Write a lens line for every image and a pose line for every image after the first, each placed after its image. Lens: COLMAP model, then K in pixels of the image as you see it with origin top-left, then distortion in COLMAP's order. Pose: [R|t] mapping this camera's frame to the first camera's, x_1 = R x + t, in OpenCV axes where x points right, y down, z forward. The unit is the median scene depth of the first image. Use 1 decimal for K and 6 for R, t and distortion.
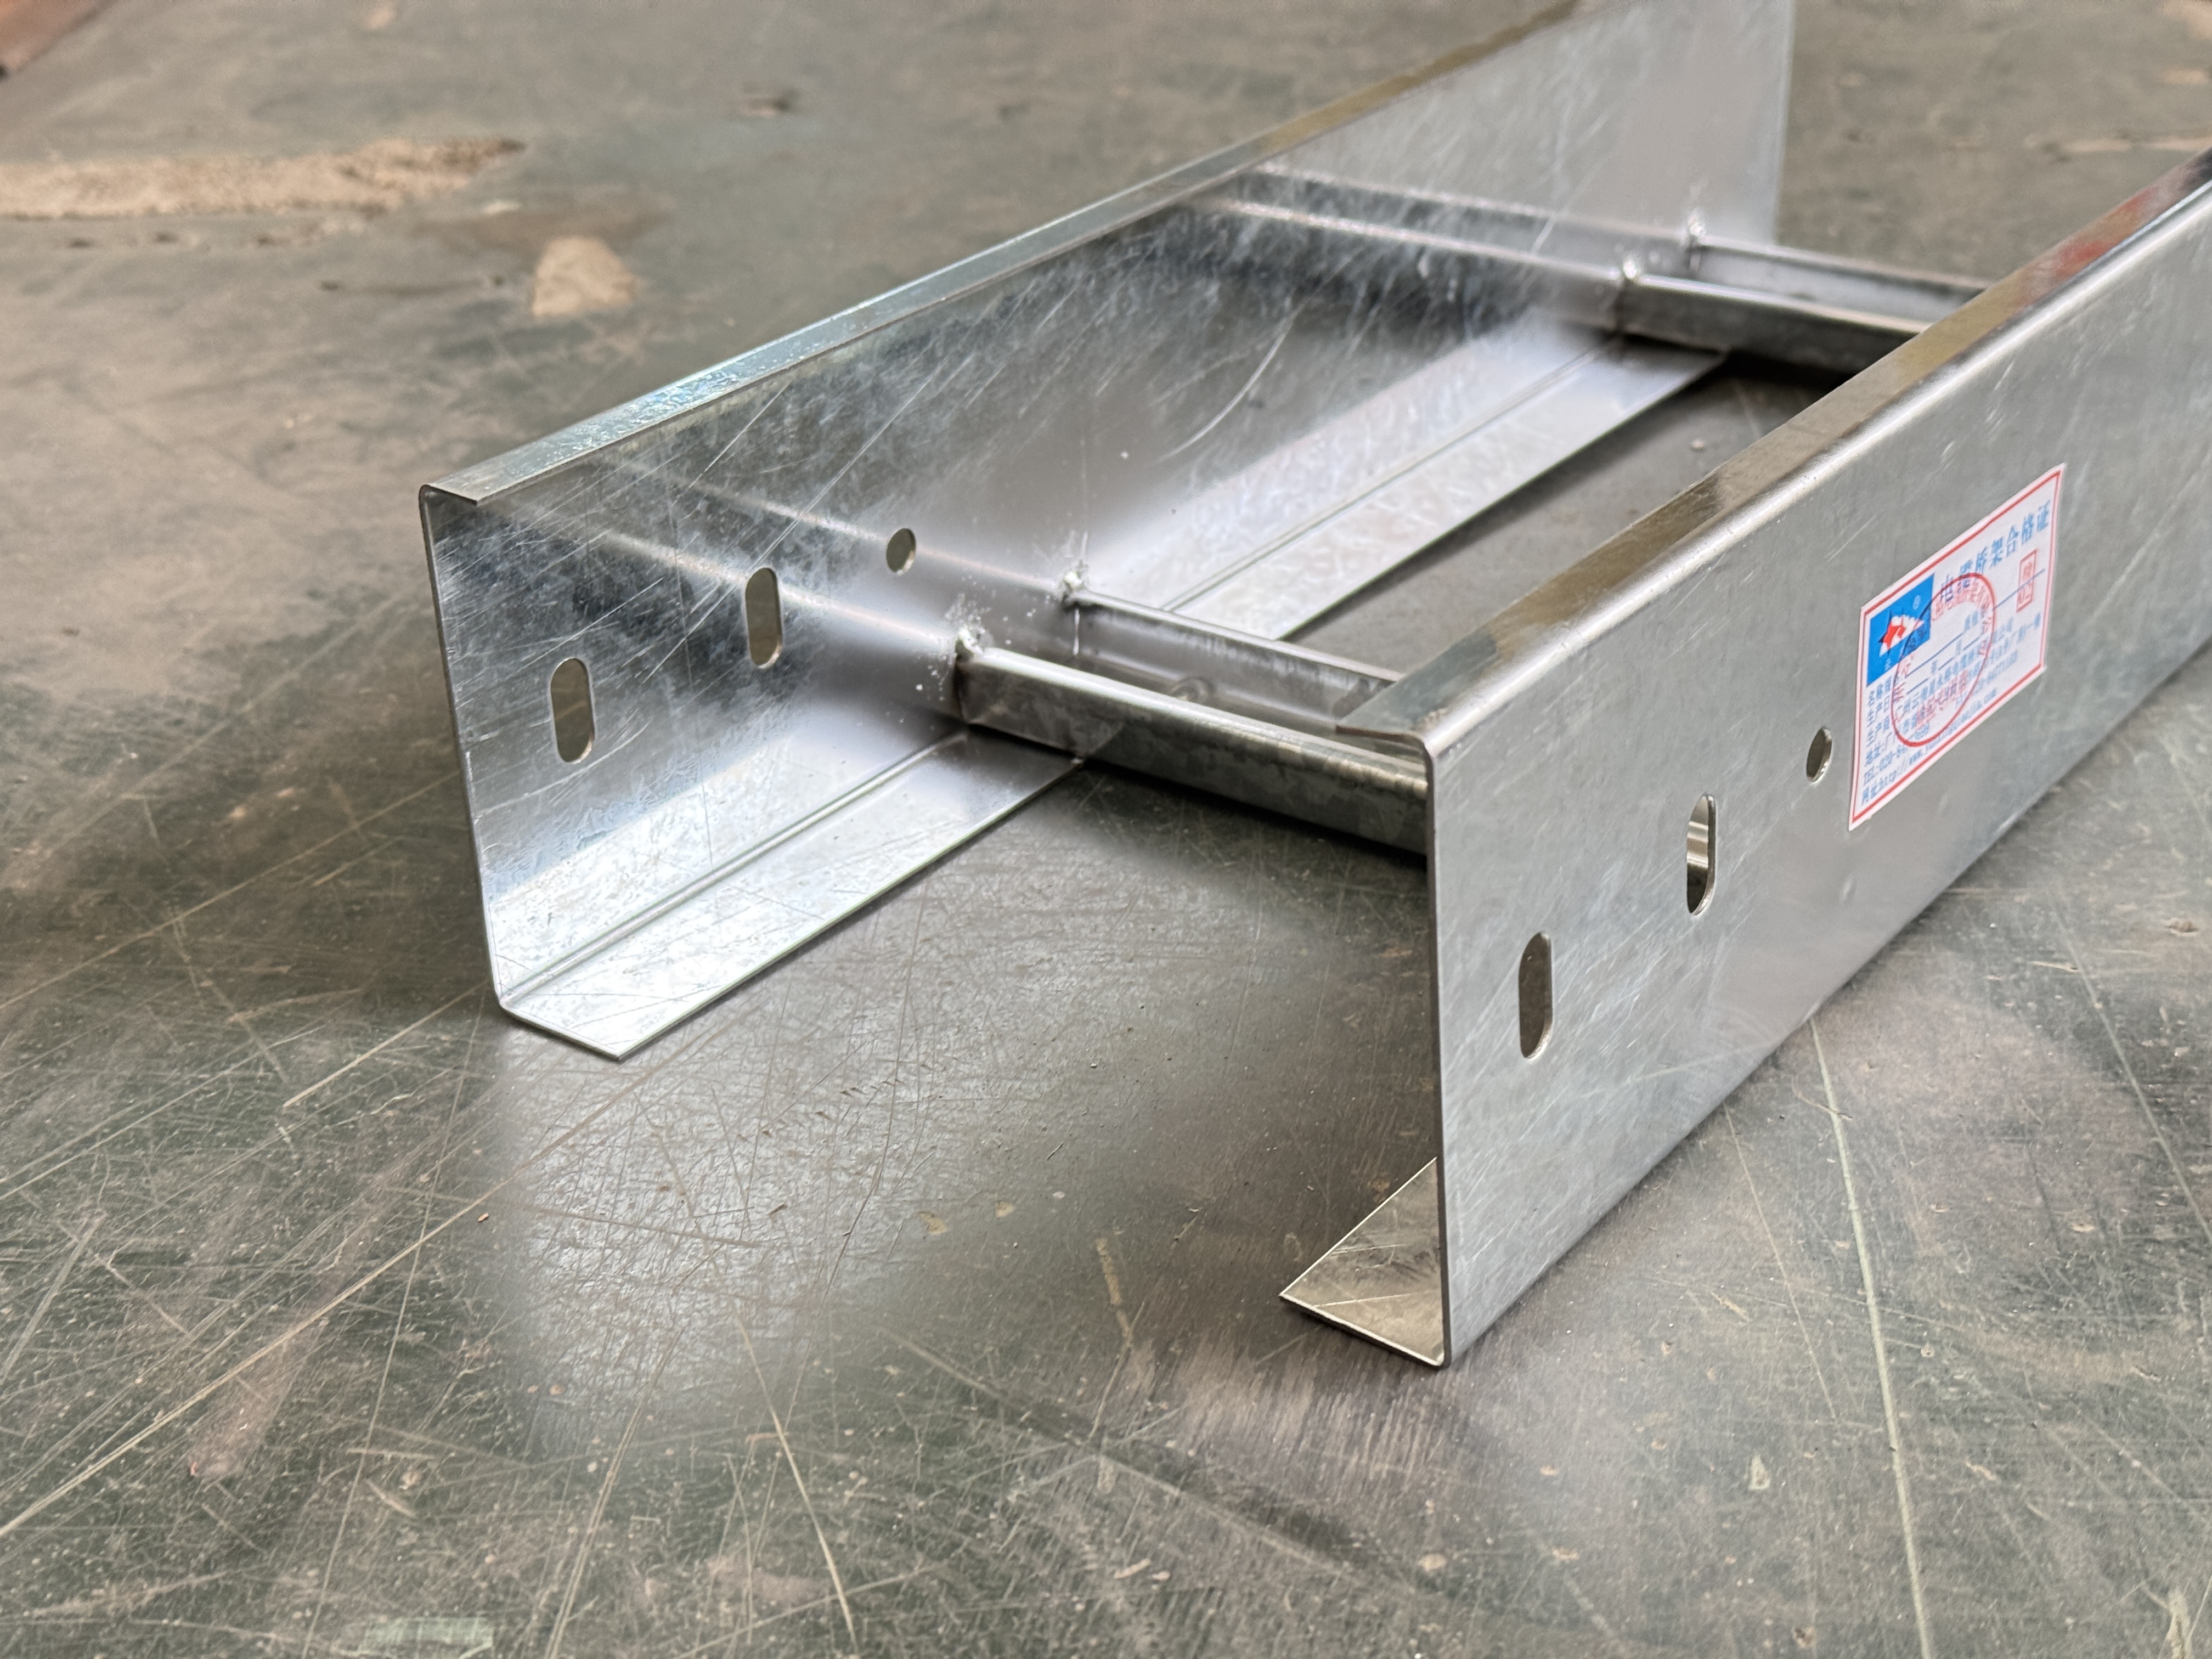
lens RADIAL K [[3226.0, 0, 1116.7], [0, 3226.0, 839.0], [0, 0, 1]] dist [0.237629, -0.621477]
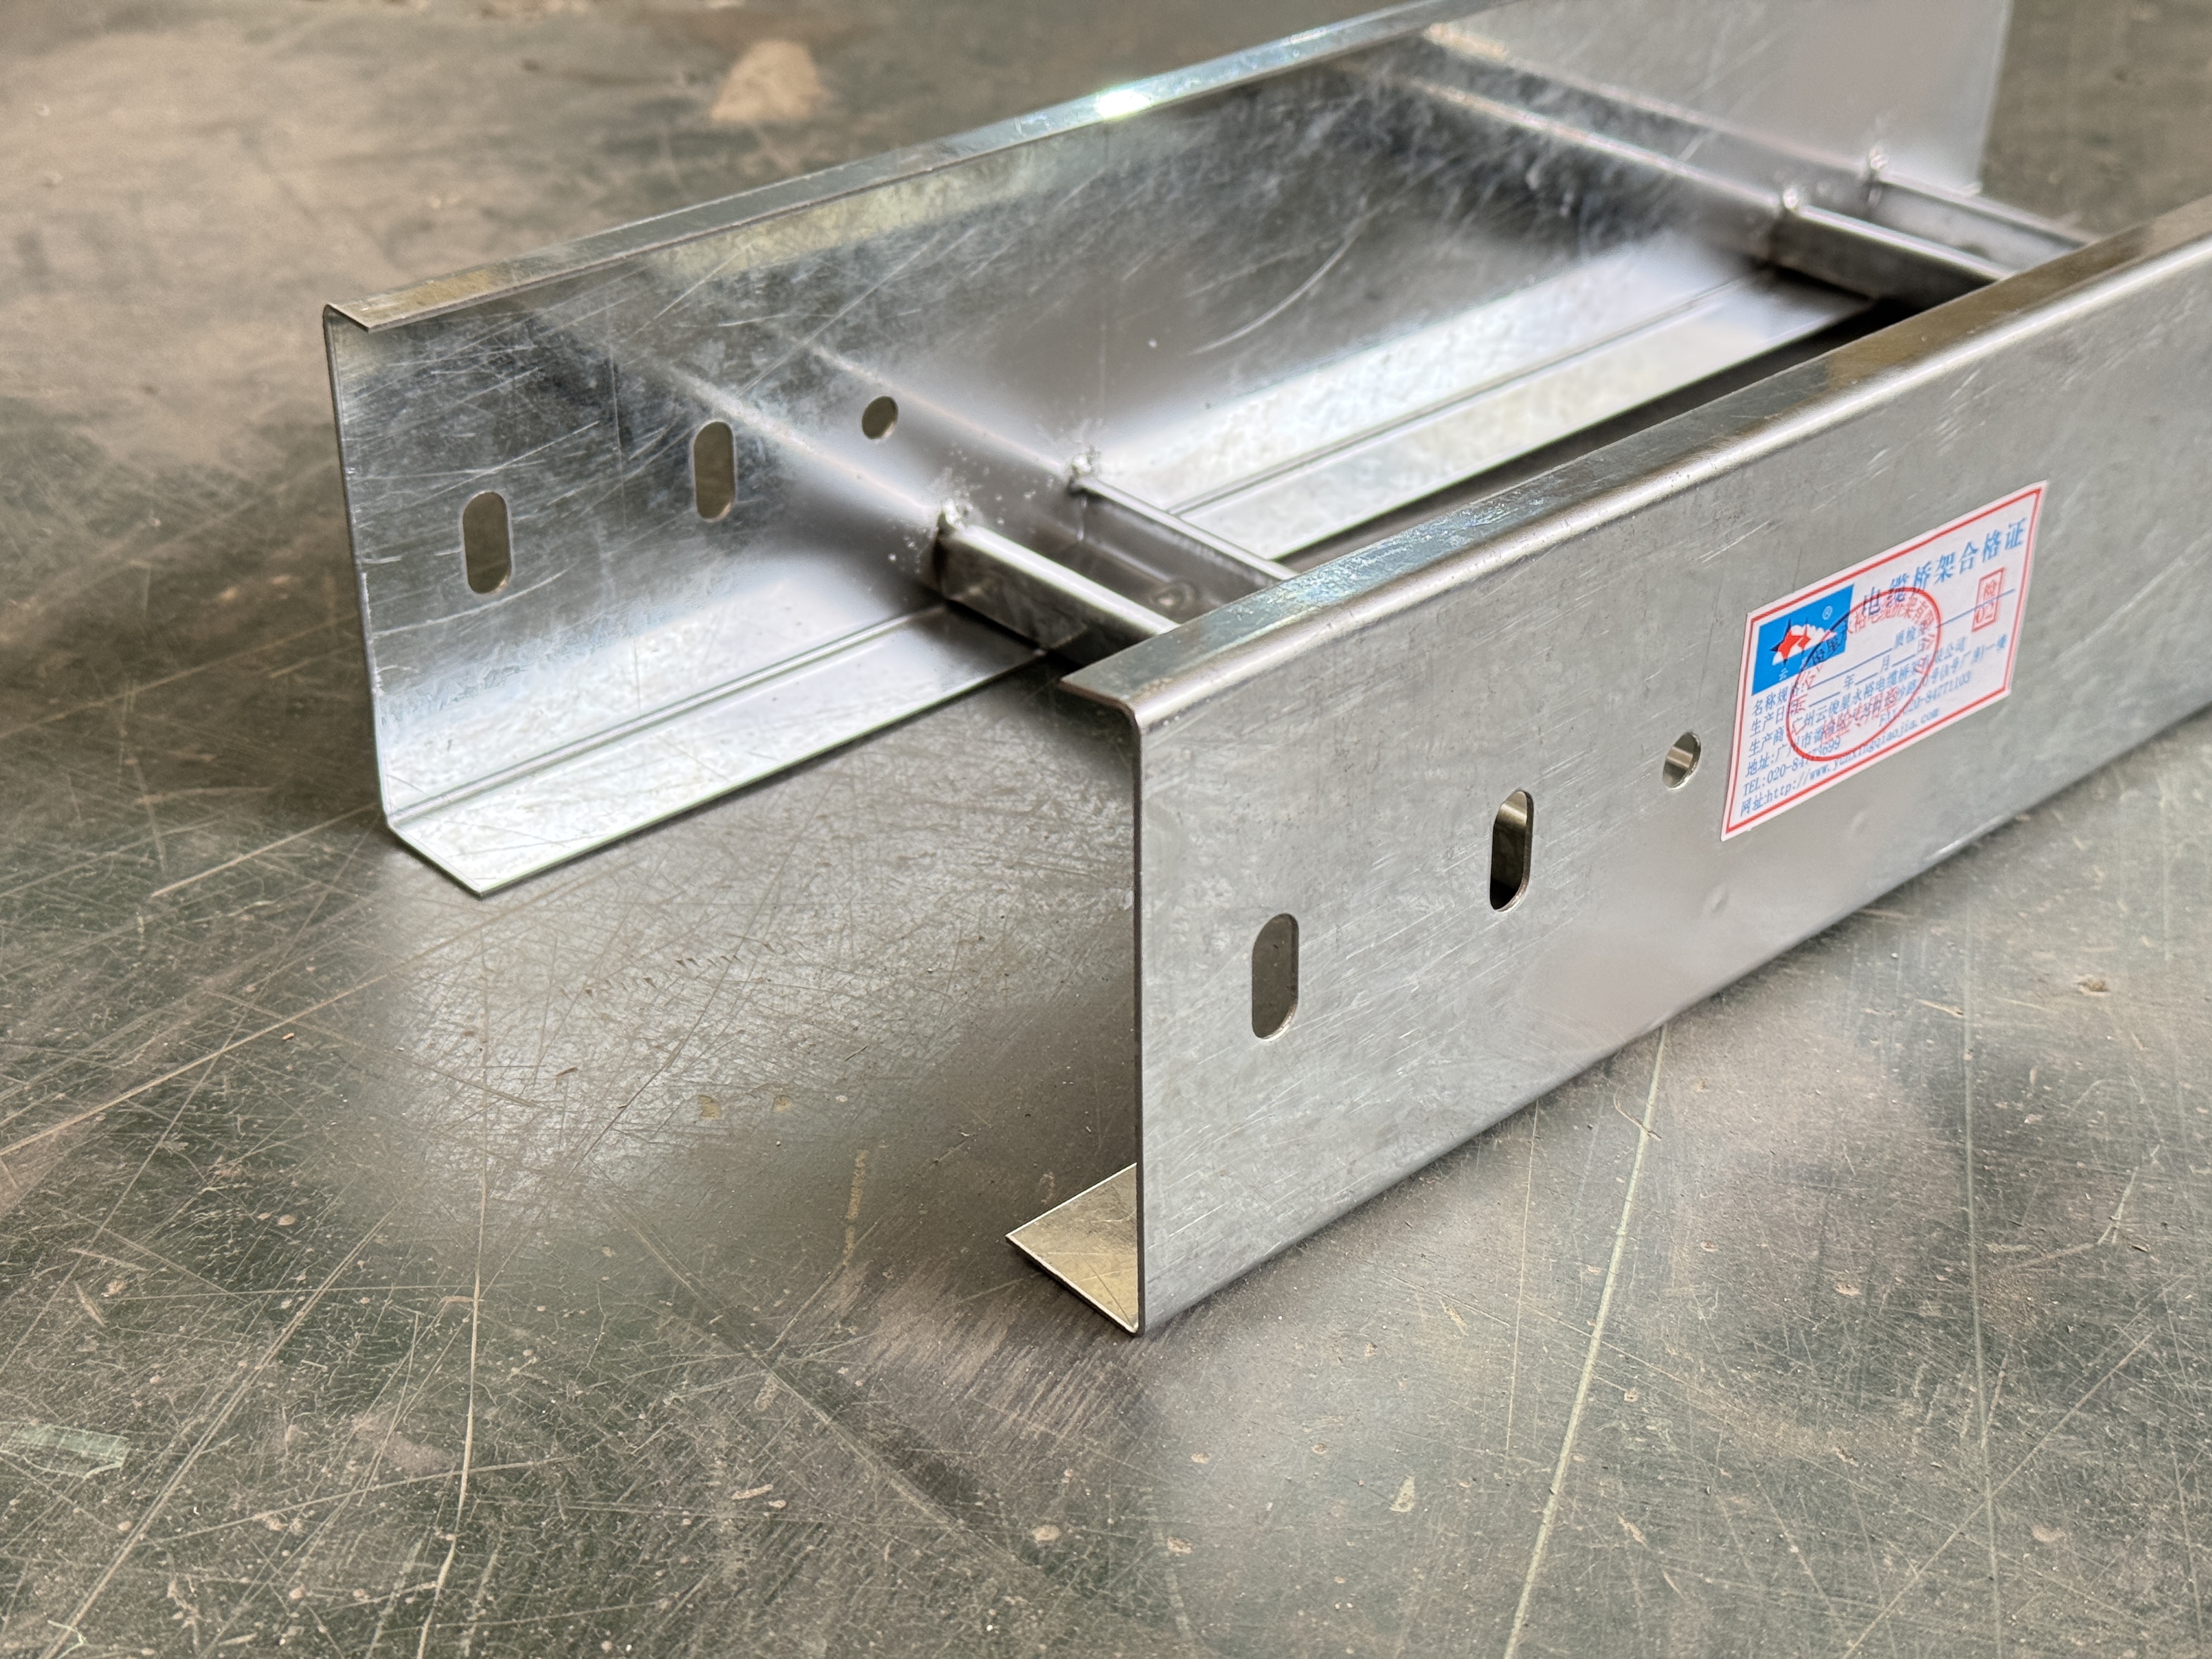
lens RADIAL K [[3234.6, 0, 1106.0], [0, 3234.6, 829.5], [0, 0, 1]] dist [0.241494, -0.639224]
pose [[0.982488, 0.137063, -0.126220, 0.161625], [-0.129847, 0.989482, 0.063764, -0.041992], [0.133632, -0.046258, 0.989951, 0.025881]]
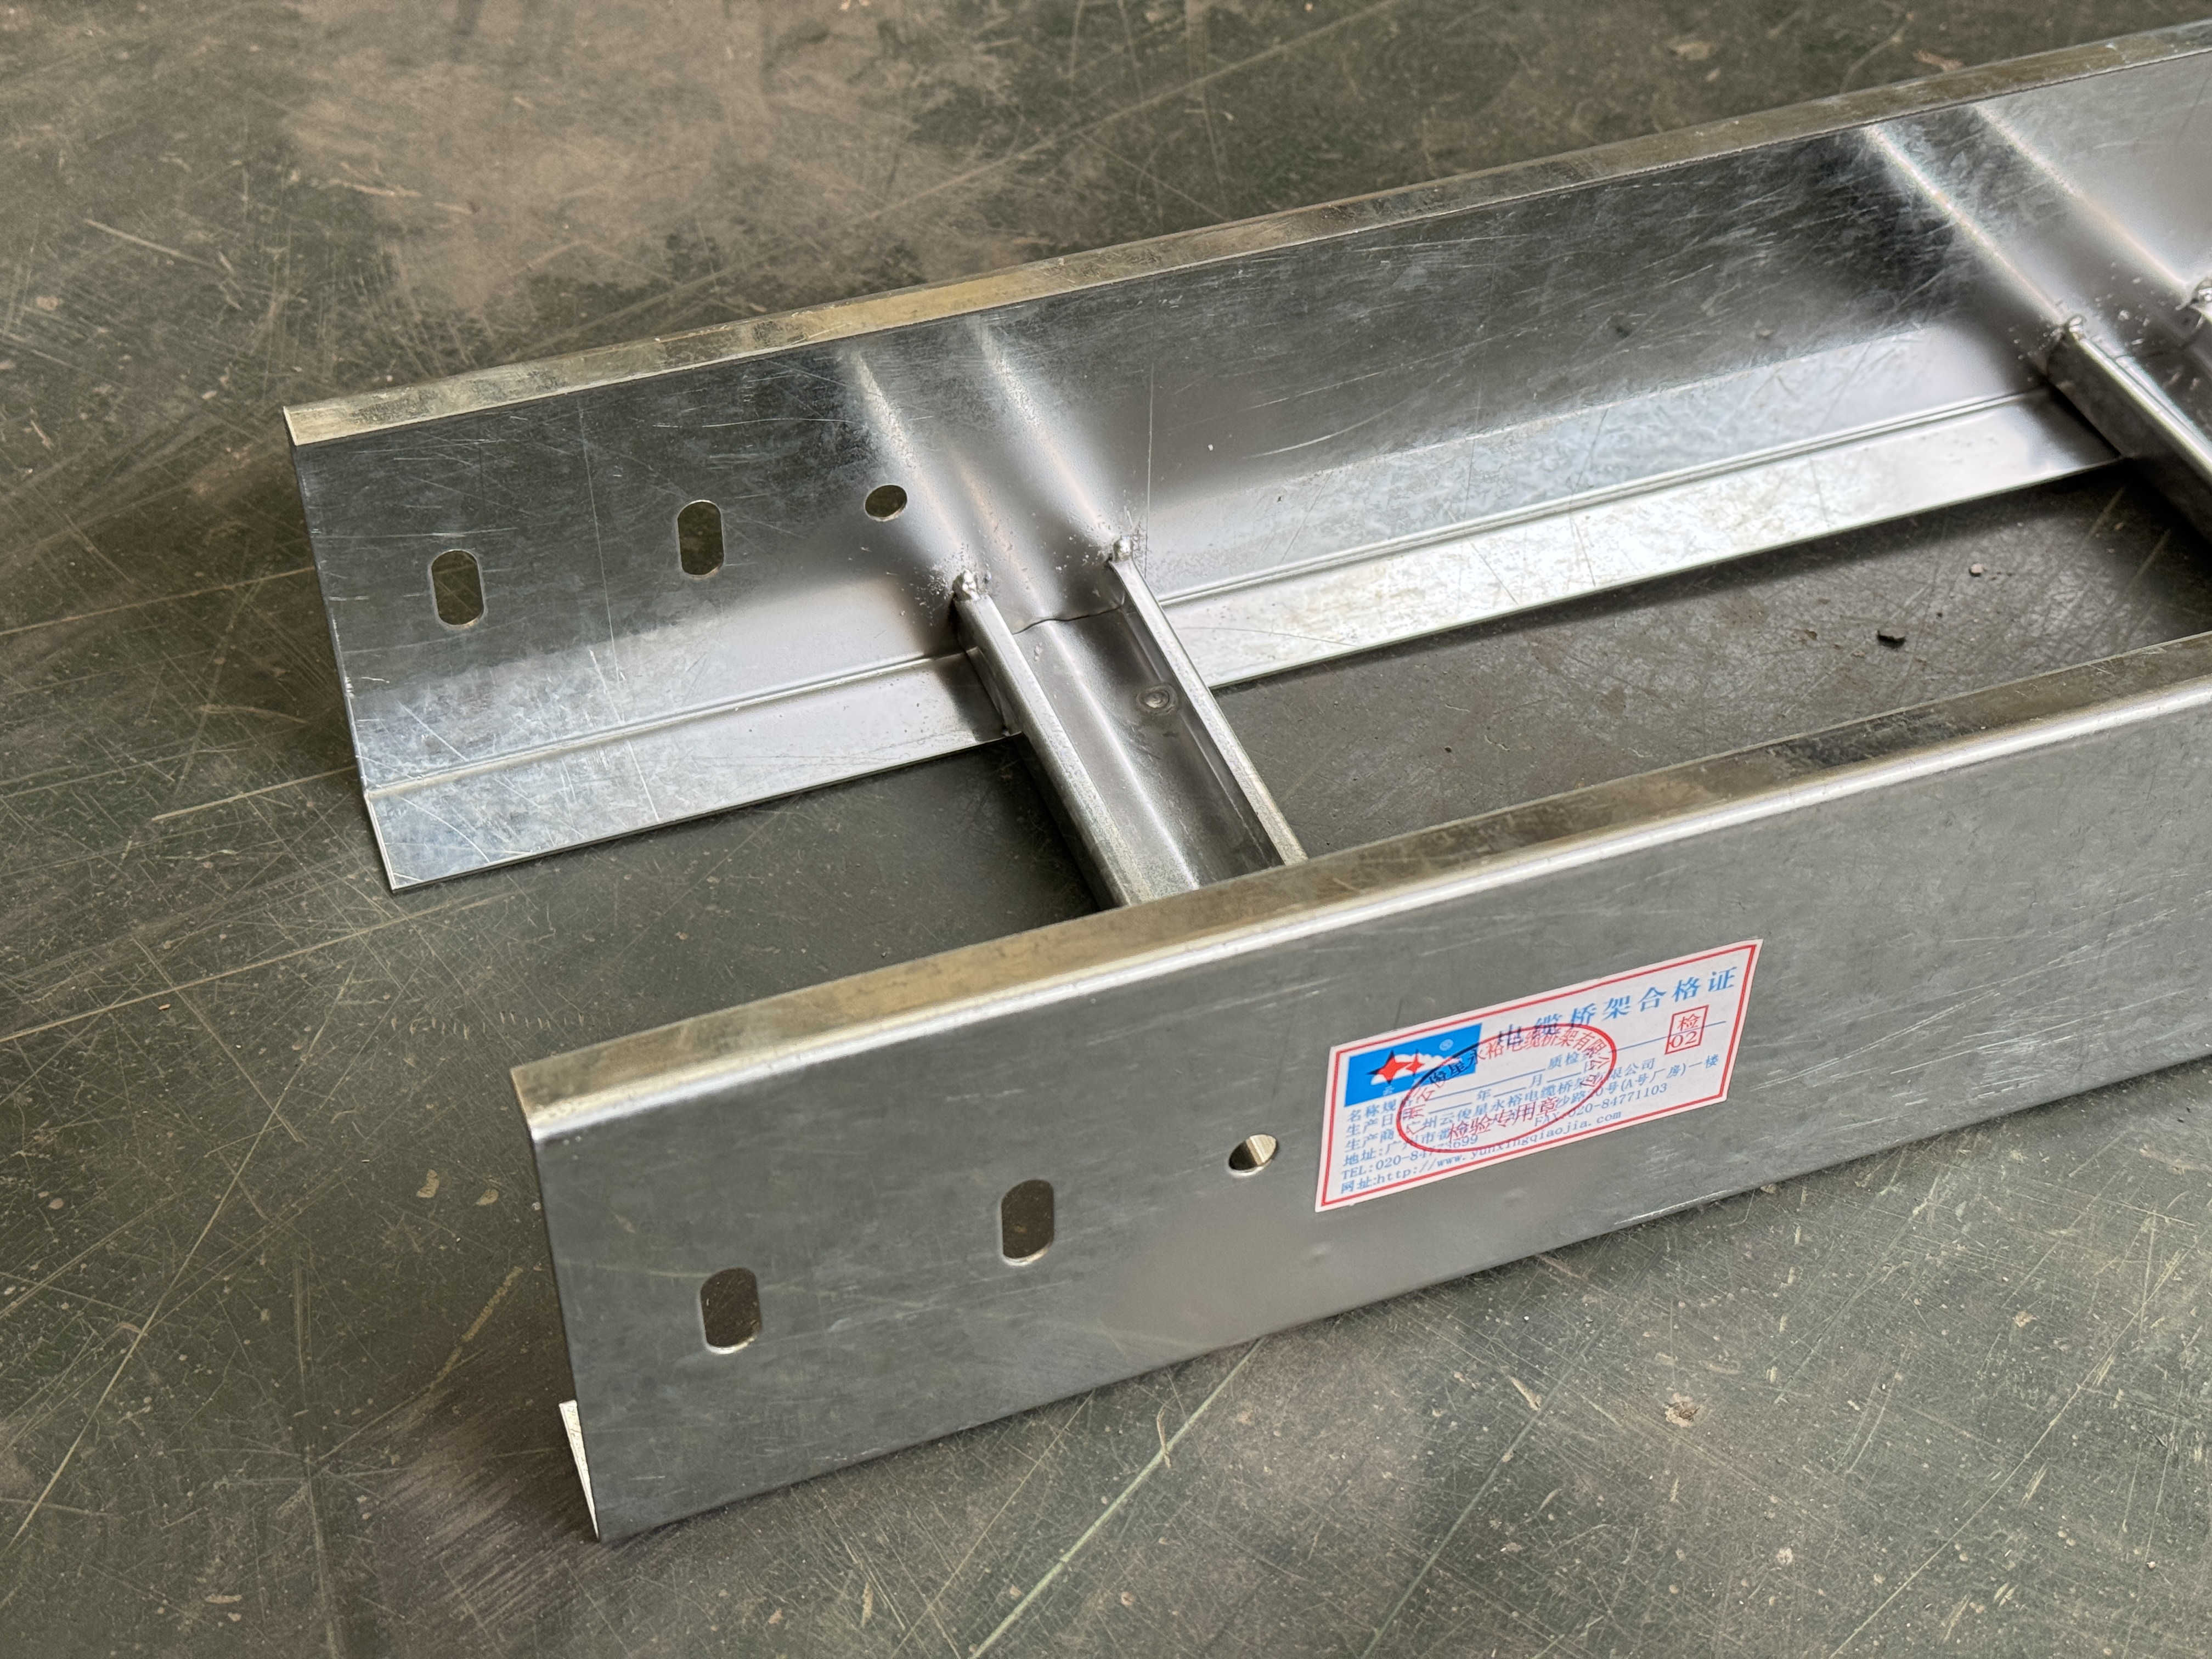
lens RADIAL K [[3226.0, 0, 1116.7], [0, 3226.0, 839.0], [0, 0, 1]] dist [0.237629, -0.621477]
pose [[0.844976, 0.408263, -0.345453, 0.459443], [-0.292160, 0.893420, 0.341239, -0.421655], [0.447950, -0.187411, 0.874196, 0.098692]]
